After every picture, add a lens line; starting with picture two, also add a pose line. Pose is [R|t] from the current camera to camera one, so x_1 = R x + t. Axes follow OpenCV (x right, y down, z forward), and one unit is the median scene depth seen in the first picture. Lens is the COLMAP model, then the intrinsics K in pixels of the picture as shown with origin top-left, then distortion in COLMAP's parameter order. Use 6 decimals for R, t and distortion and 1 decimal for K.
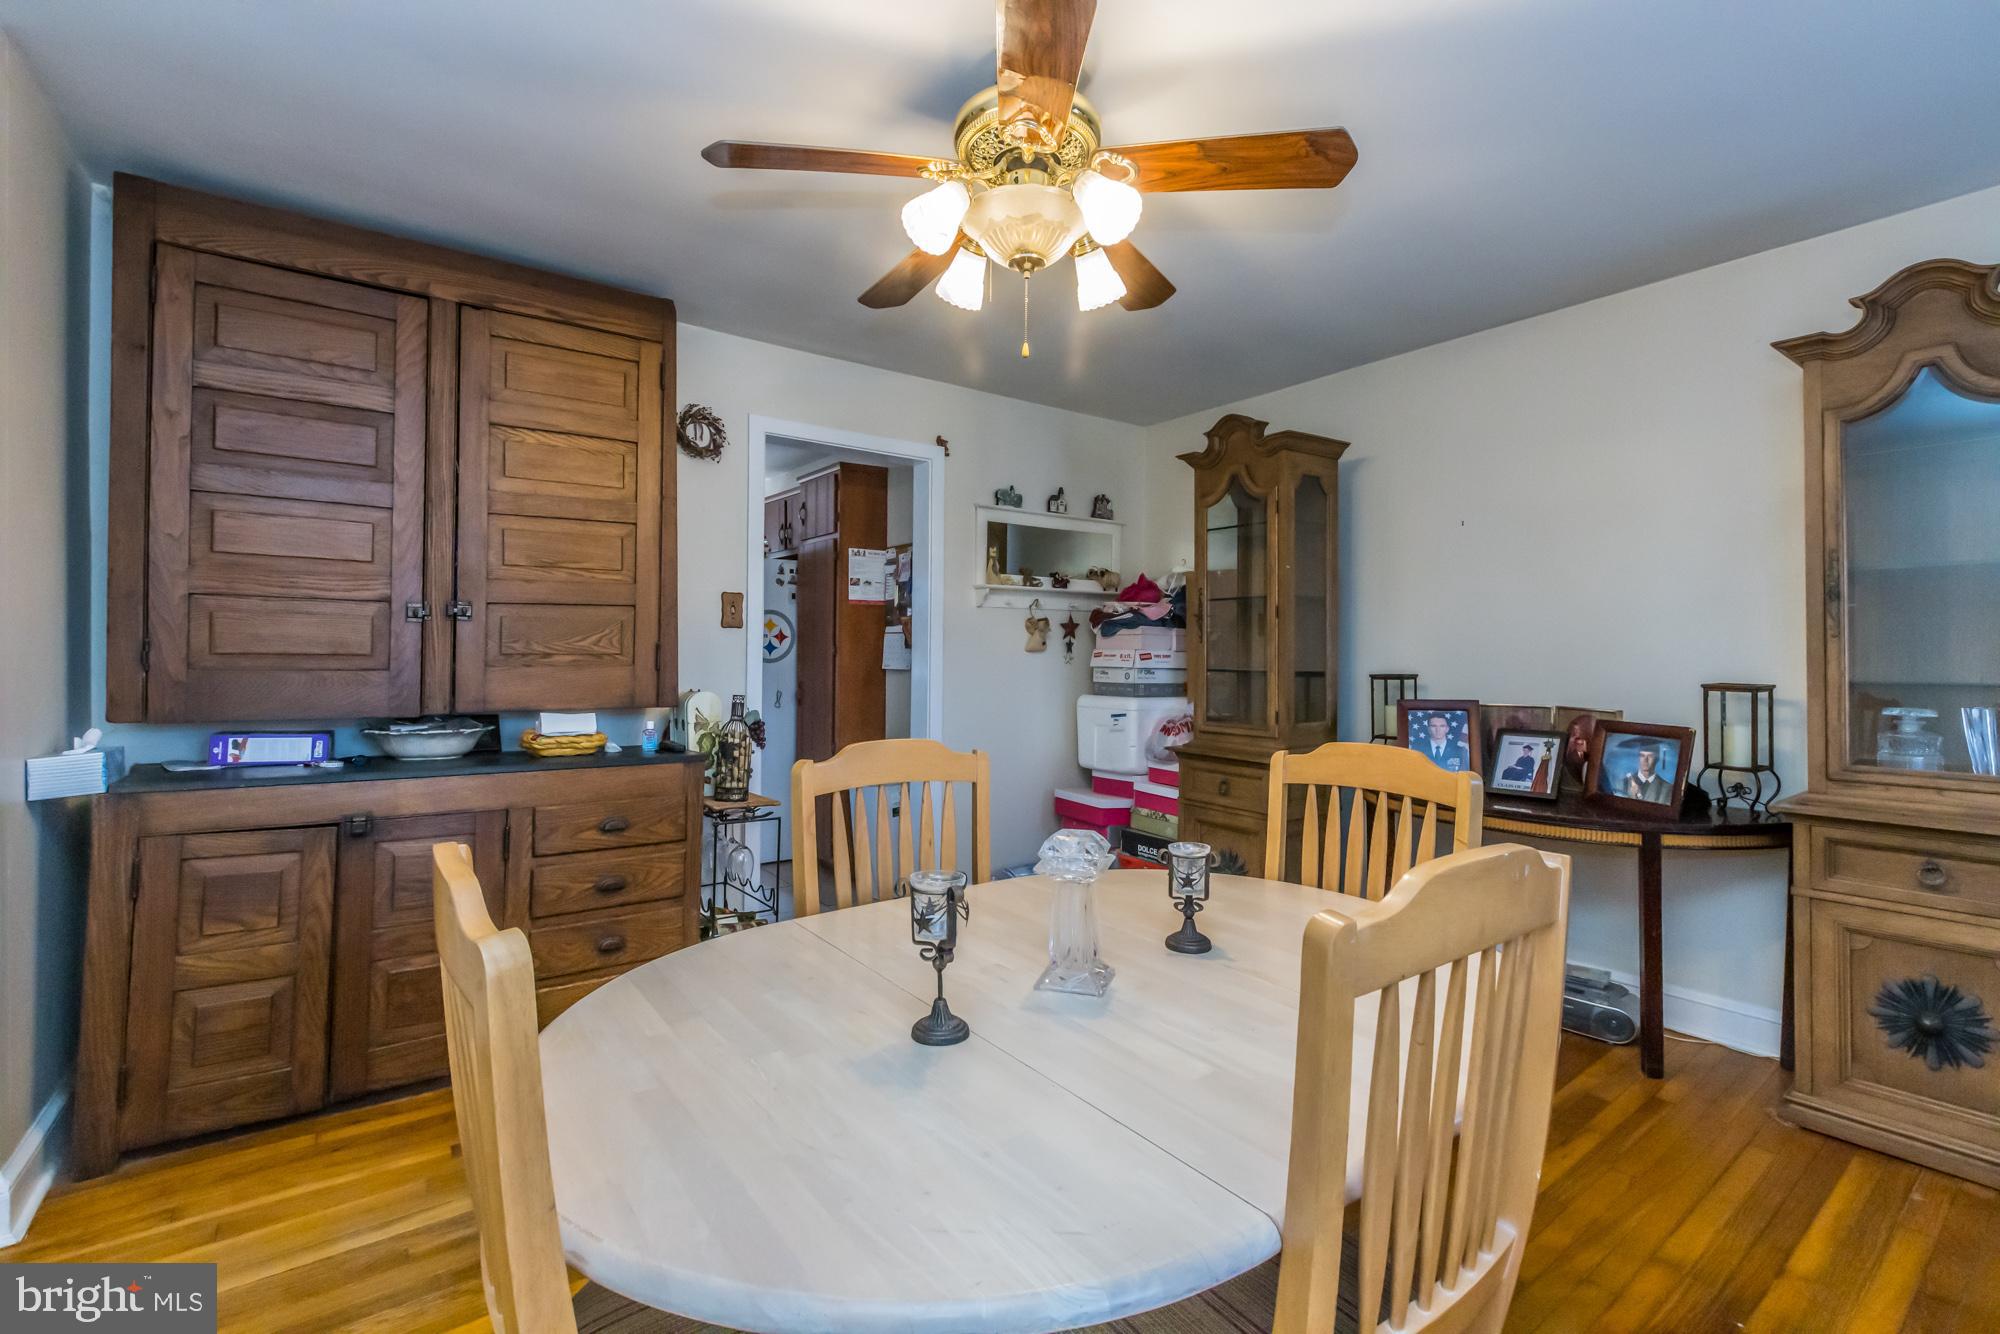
lens RADIAL K [[890.9, 0, 1013.1], [0, 890.9, 650.4], [0, 0, 1]] dist [-0.003773, 0.000248]
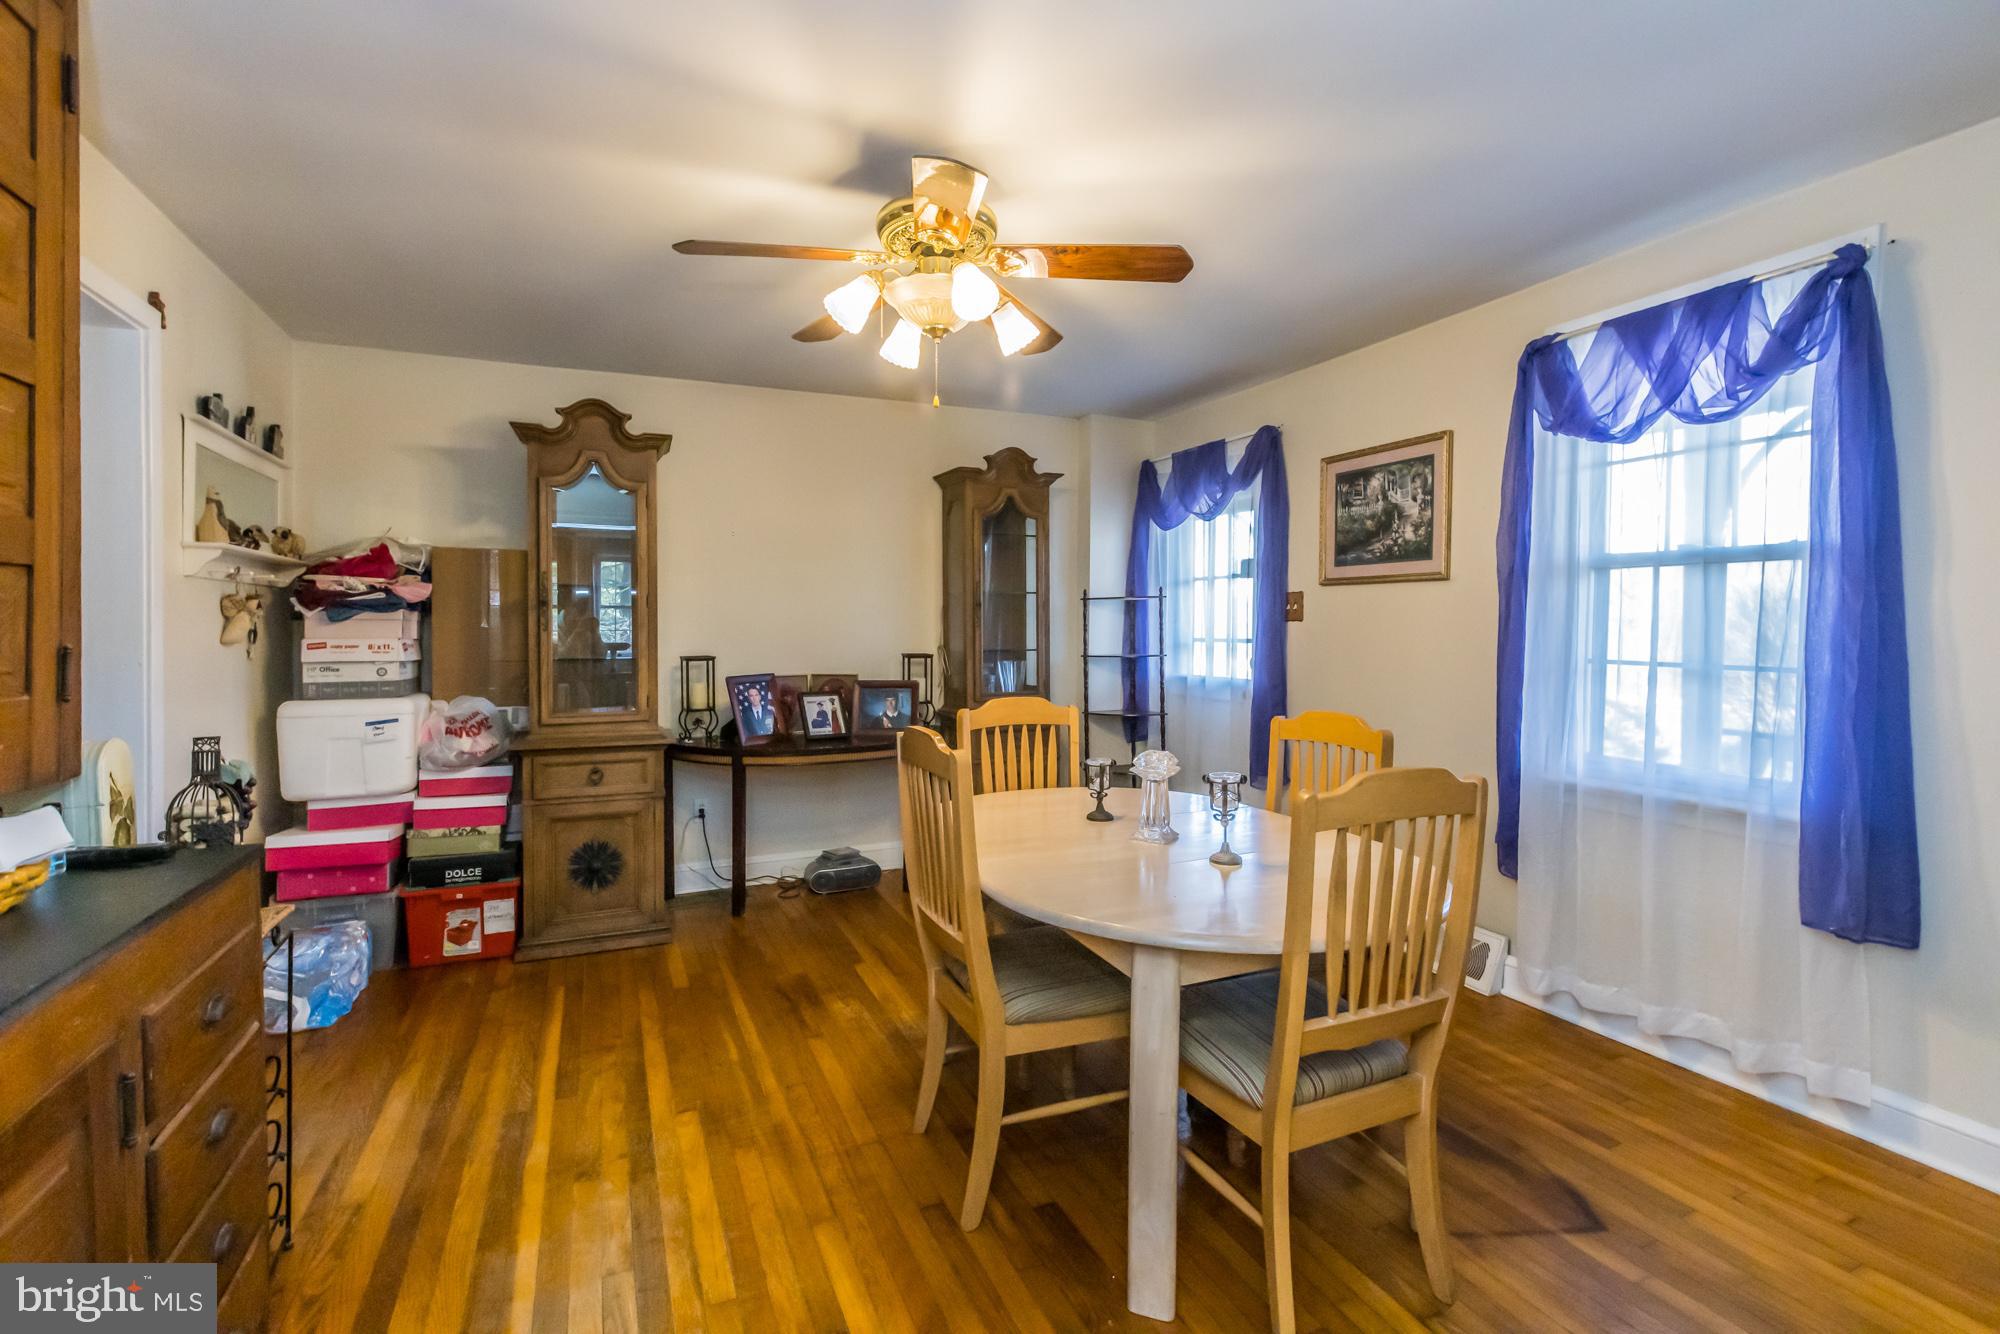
lens RADIAL K [[890.9, 0, 1009.7], [0, 890.9, 655.2], [0, 0, 1]] dist [-0.003773, 0.000248]
pose [[0.217706, -0.036719, 0.975323, -0.656100], [0.001630, 0.999304, 0.037258, -0.018290], [-0.976013, -0.006521, 0.217615, 0.356329]]
